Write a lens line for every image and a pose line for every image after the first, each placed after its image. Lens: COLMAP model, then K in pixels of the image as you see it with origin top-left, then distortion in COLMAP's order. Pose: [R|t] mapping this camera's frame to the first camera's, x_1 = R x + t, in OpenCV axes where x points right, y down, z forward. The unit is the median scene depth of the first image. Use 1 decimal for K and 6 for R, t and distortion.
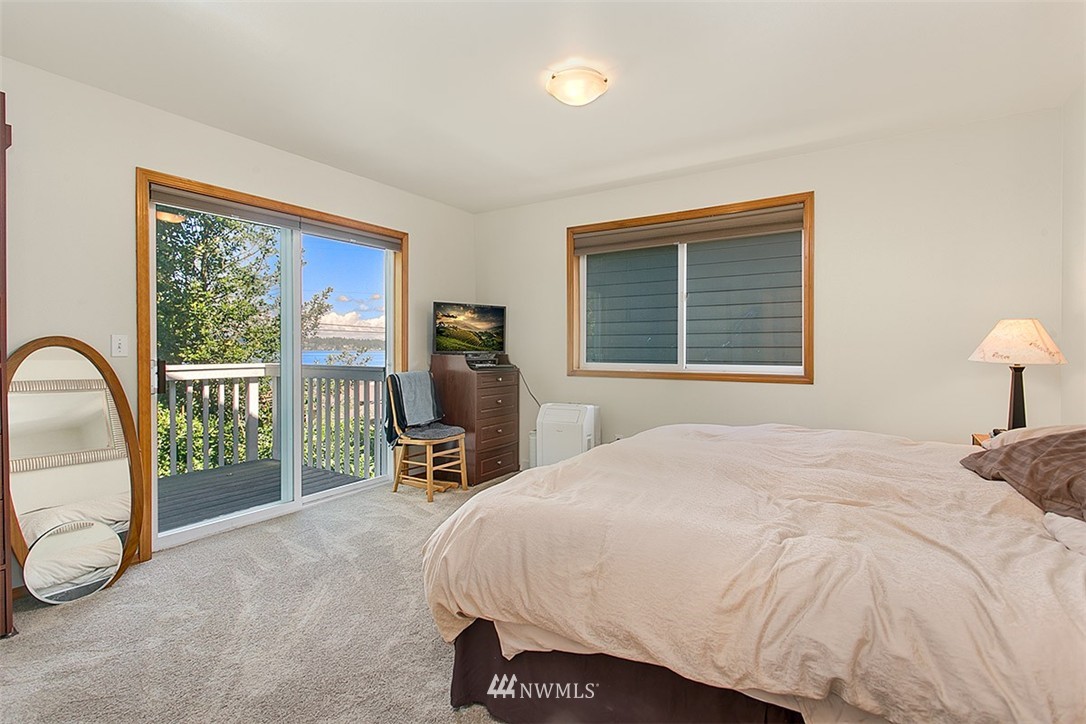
lens RADIAL K [[508.3, 0, 536.9], [0, 508.3, 349.8], [0, 0, 1]] dist [0.000700, 0.000516]
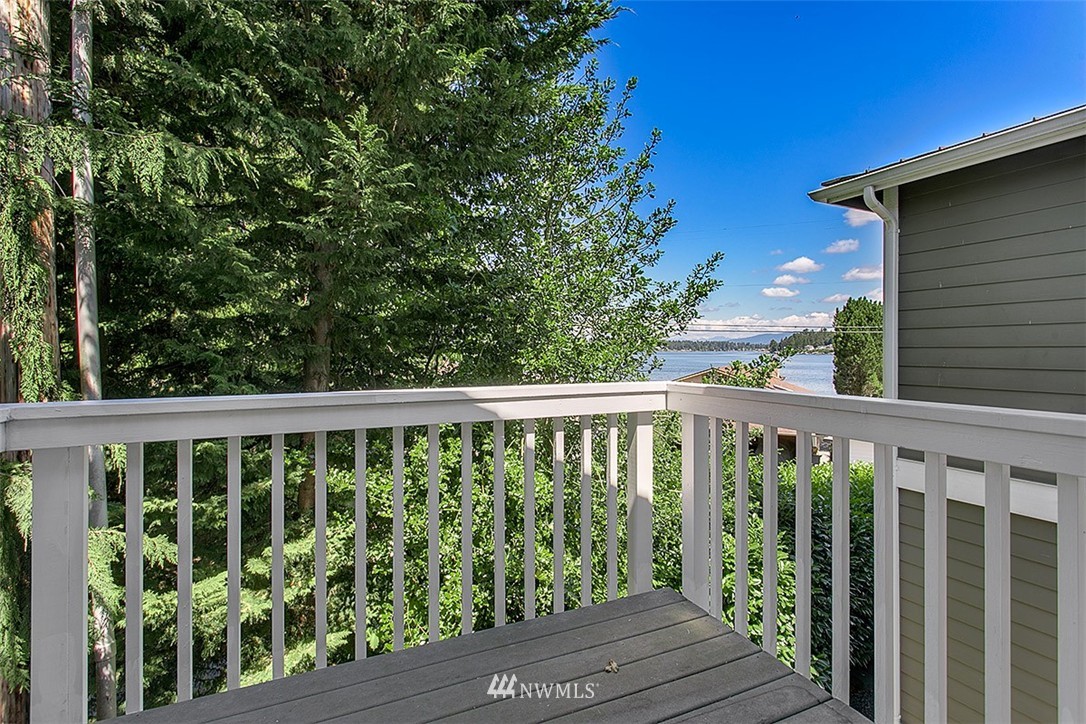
lens RADIAL K [[508.3, 0, 536.9], [0, 508.3, 349.8], [0, 0, 1]] dist [0.000700, 0.000516]
pose [[0.829156, -0.000119, -0.559017, -0.255432], [-0.005792, 0.999944, -0.008805, 0.001463], [0.558987, 0.010539, 0.829110, 0.379094]]
